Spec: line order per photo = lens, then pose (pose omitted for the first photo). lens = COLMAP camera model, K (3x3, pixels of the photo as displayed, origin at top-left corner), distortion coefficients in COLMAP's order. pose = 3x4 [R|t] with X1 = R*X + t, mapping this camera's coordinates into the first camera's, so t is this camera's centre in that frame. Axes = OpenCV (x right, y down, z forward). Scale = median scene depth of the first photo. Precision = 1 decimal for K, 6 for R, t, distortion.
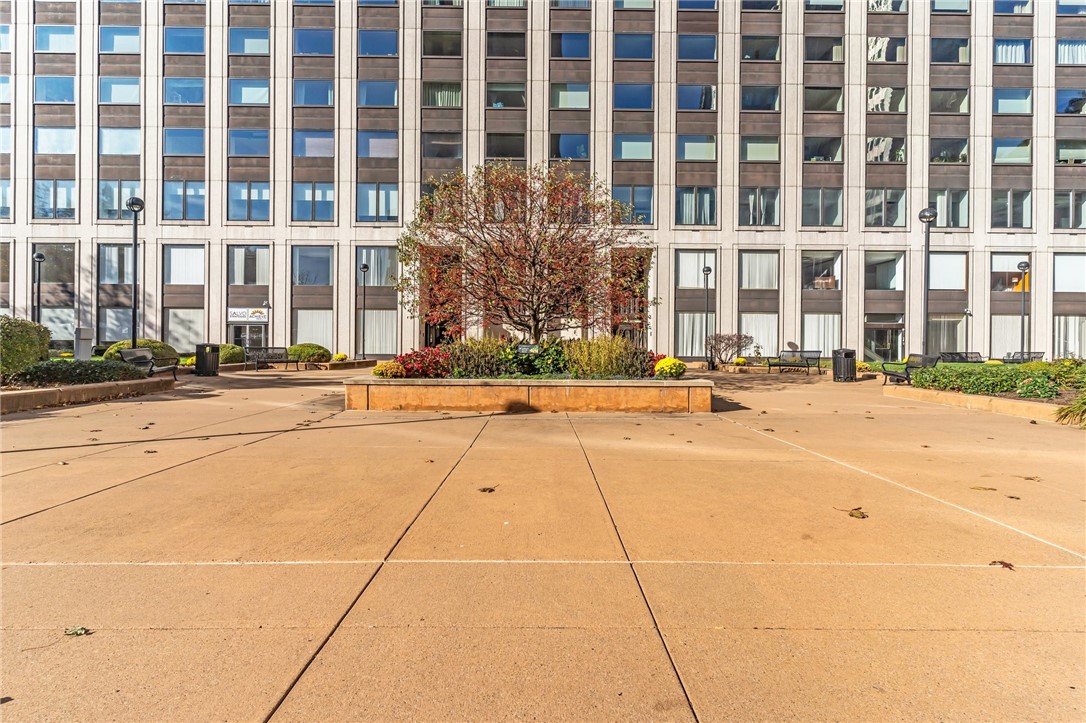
lens RADIAL K [[530.2, 0, 543.9], [0, 530.2, 354.8], [0, 0, 1]] dist [0.002277, 0.000146]
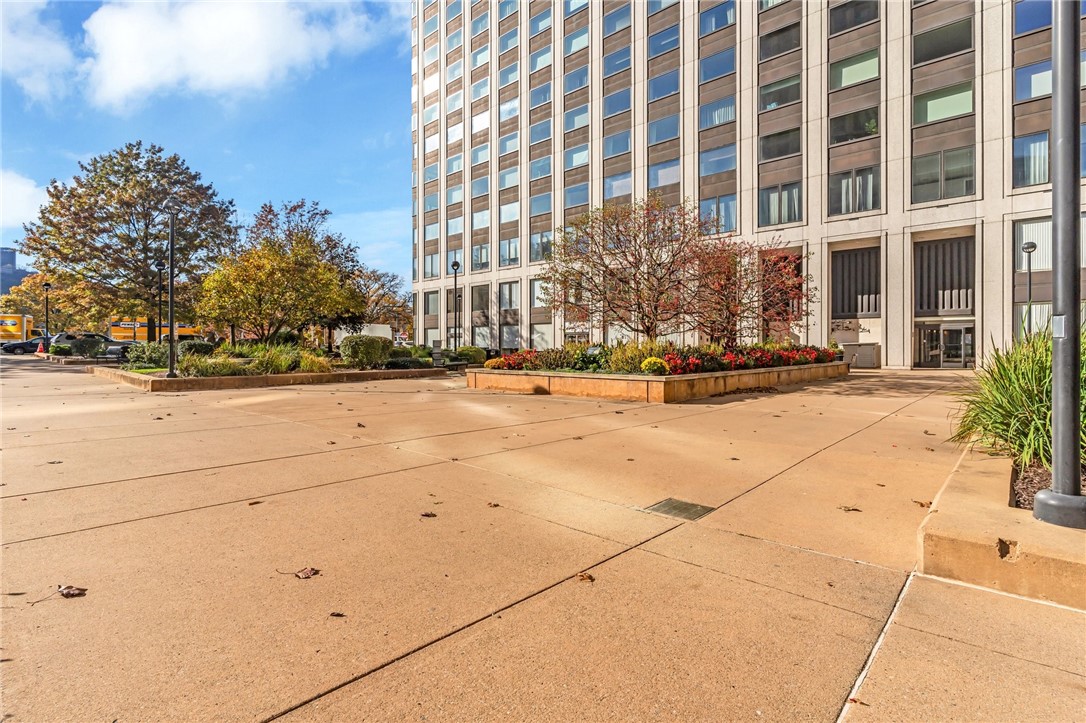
lens RADIAL K [[526.0, 0, 546.3], [0, 526.0, 363.2], [0, 0, 1]] dist [-0.000158, 0.000147]
pose [[0.735224, 0.012320, -0.677713, 0.273832], [-0.009838, 0.999923, 0.007505, 0.004644], [0.677753, 0.001150, 0.735289, -0.003428]]
